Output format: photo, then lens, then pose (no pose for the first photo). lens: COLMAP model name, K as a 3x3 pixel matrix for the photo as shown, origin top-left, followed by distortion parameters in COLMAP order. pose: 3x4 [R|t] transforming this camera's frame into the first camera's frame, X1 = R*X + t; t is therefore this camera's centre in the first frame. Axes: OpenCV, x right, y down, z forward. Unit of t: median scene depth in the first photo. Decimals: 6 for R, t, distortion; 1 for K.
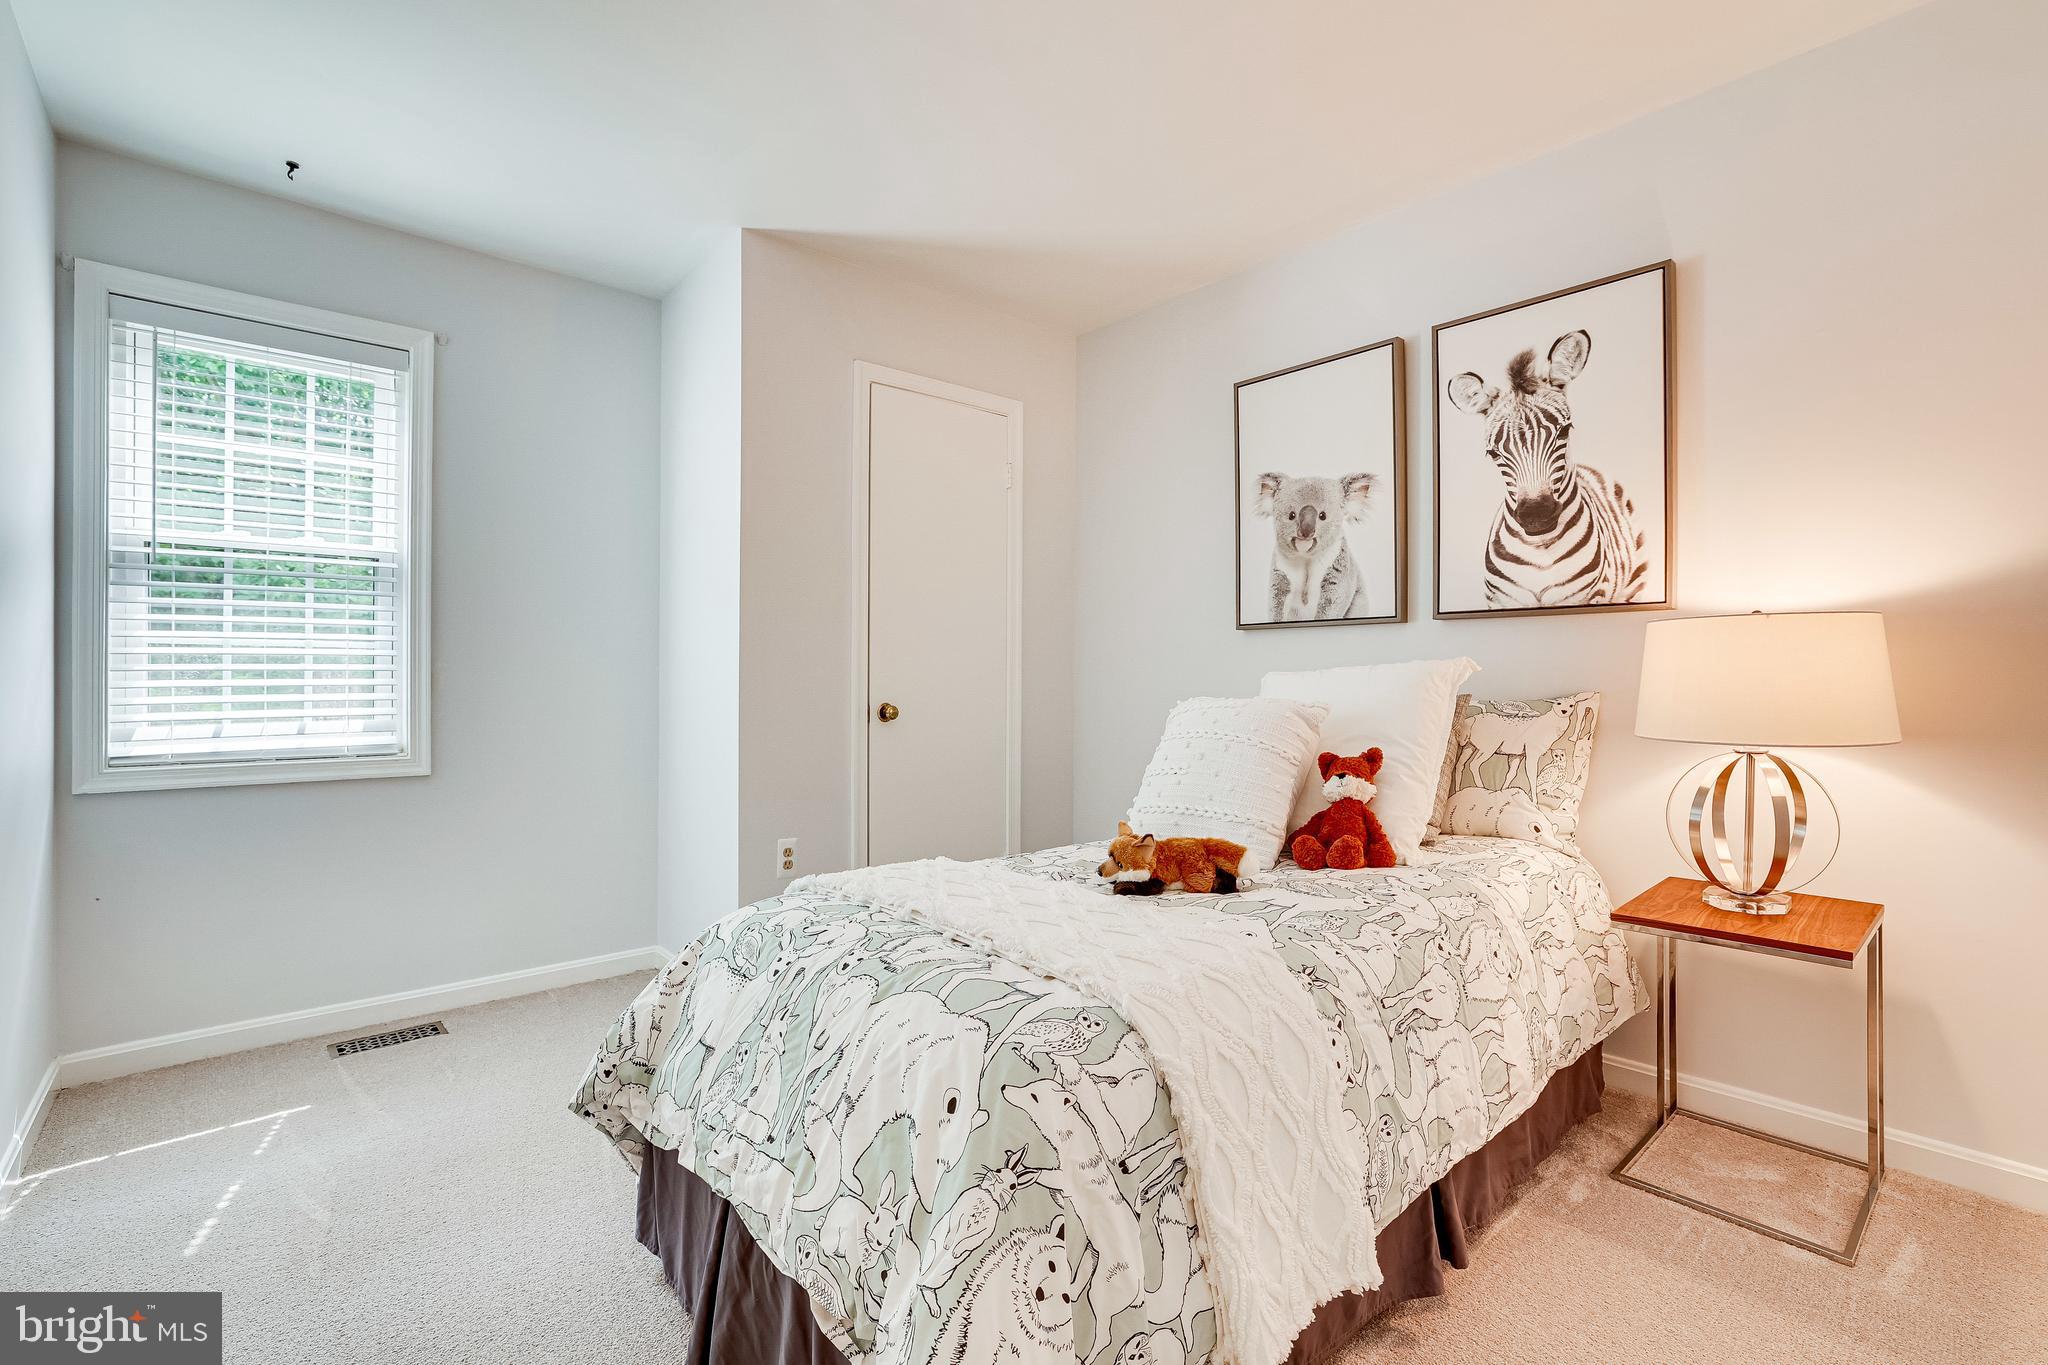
lens RADIAL K [[936.4, 0, 1021.7], [0, 936.4, 682.6], [0, 0, 1]] dist [-0.000931, 0.000182]
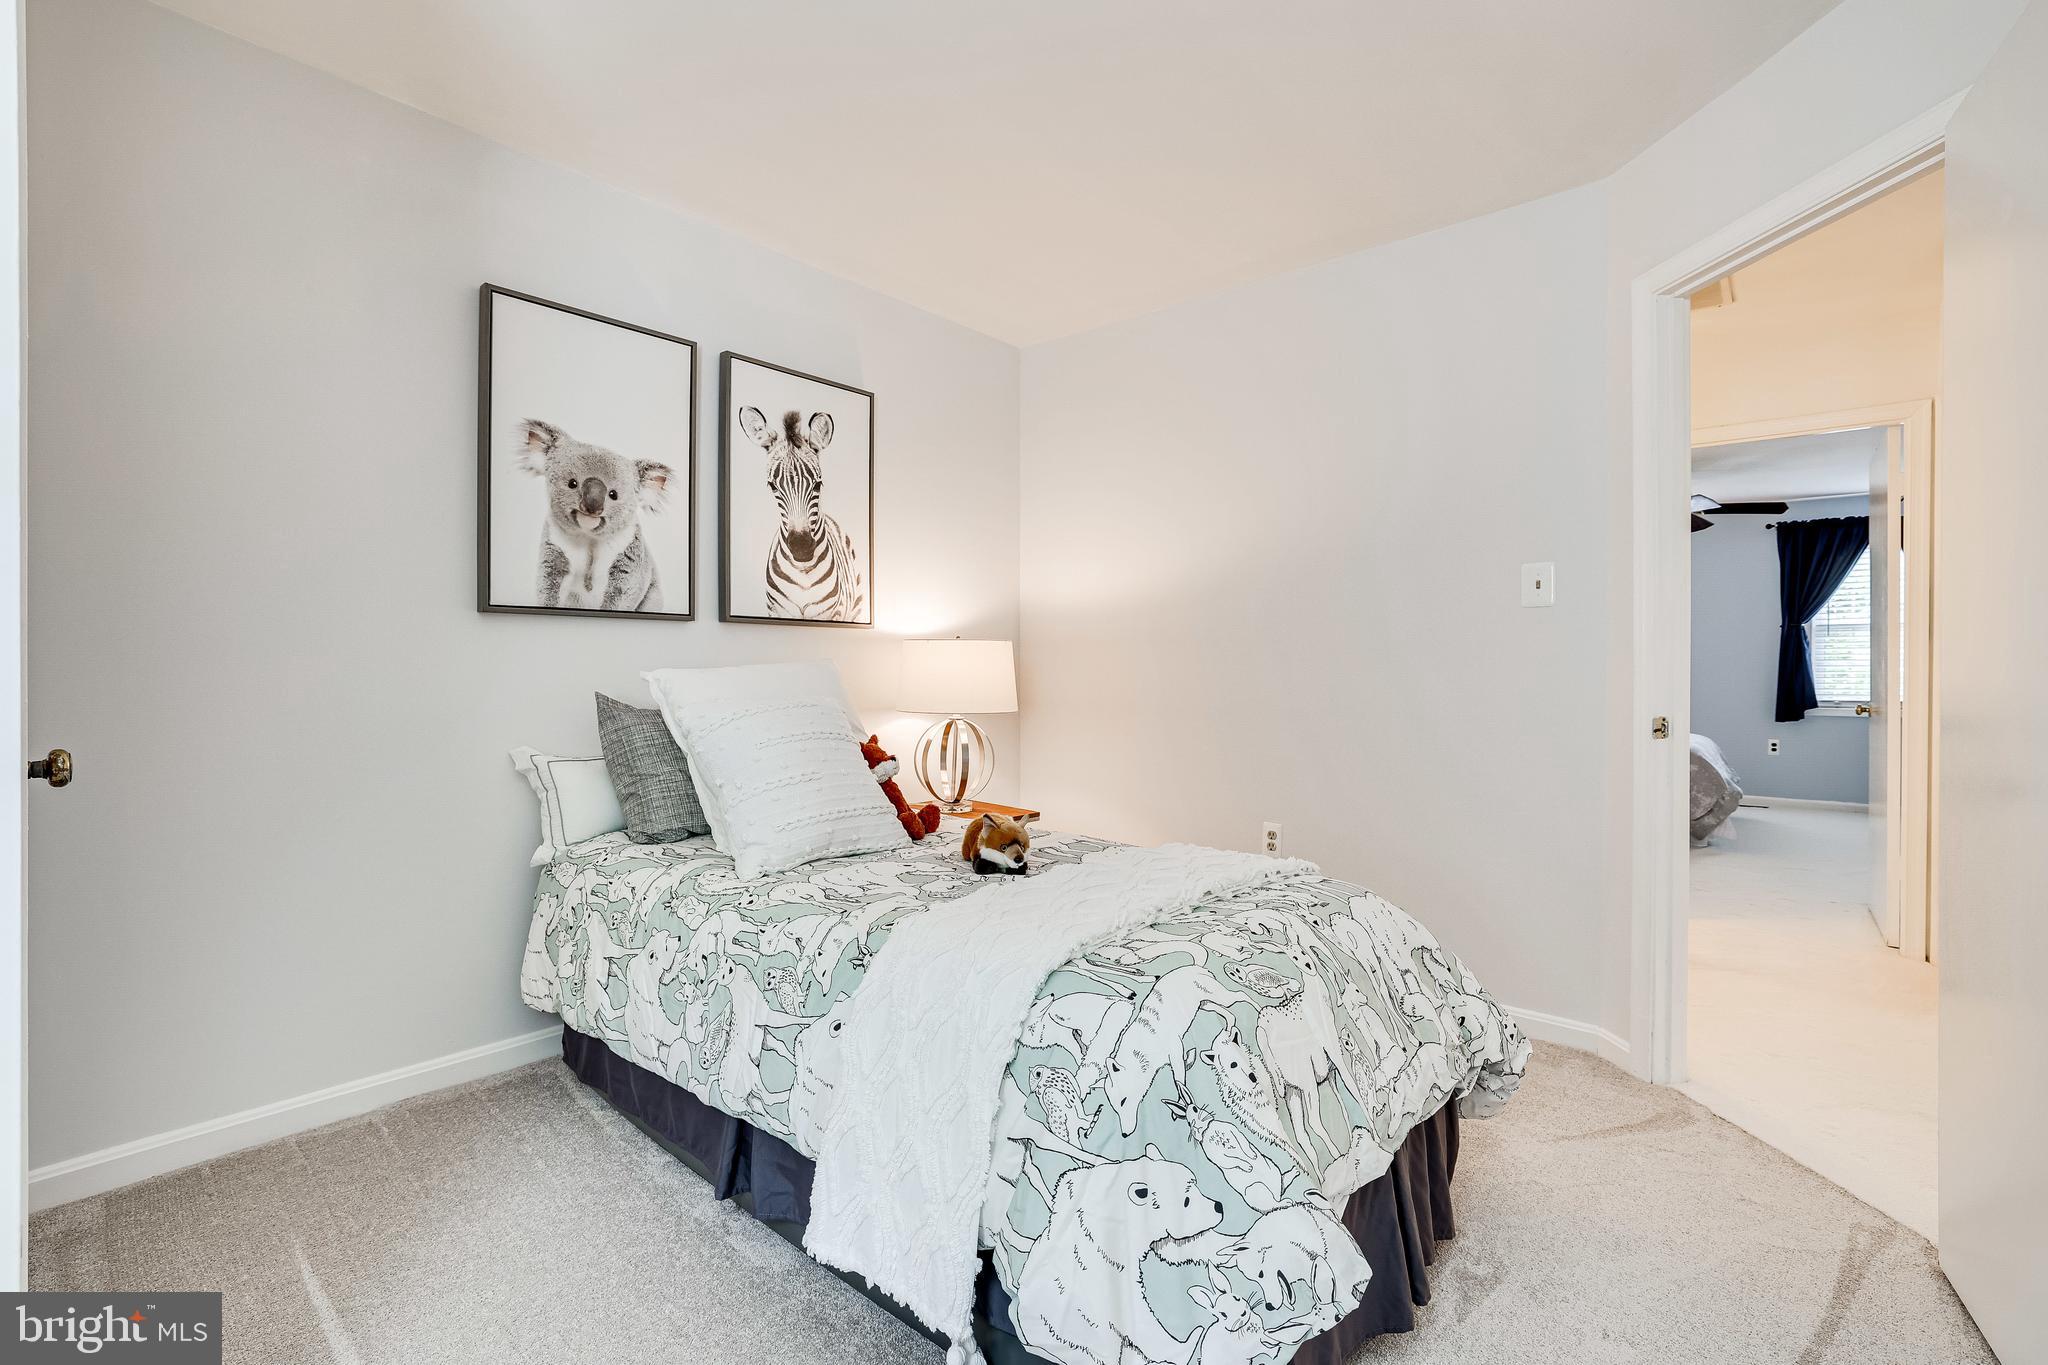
lens RADIAL K [[936.4, 0, 1021.7], [0, 936.4, 682.6], [0, 0, 1]] dist [-0.000931, 0.000182]
pose [[-0.115671, -0.008945, 0.993247, -0.712517], [0.004033, 0.999947, 0.009475, -0.005721], [-0.993279, 0.005102, -0.115629, 0.826360]]
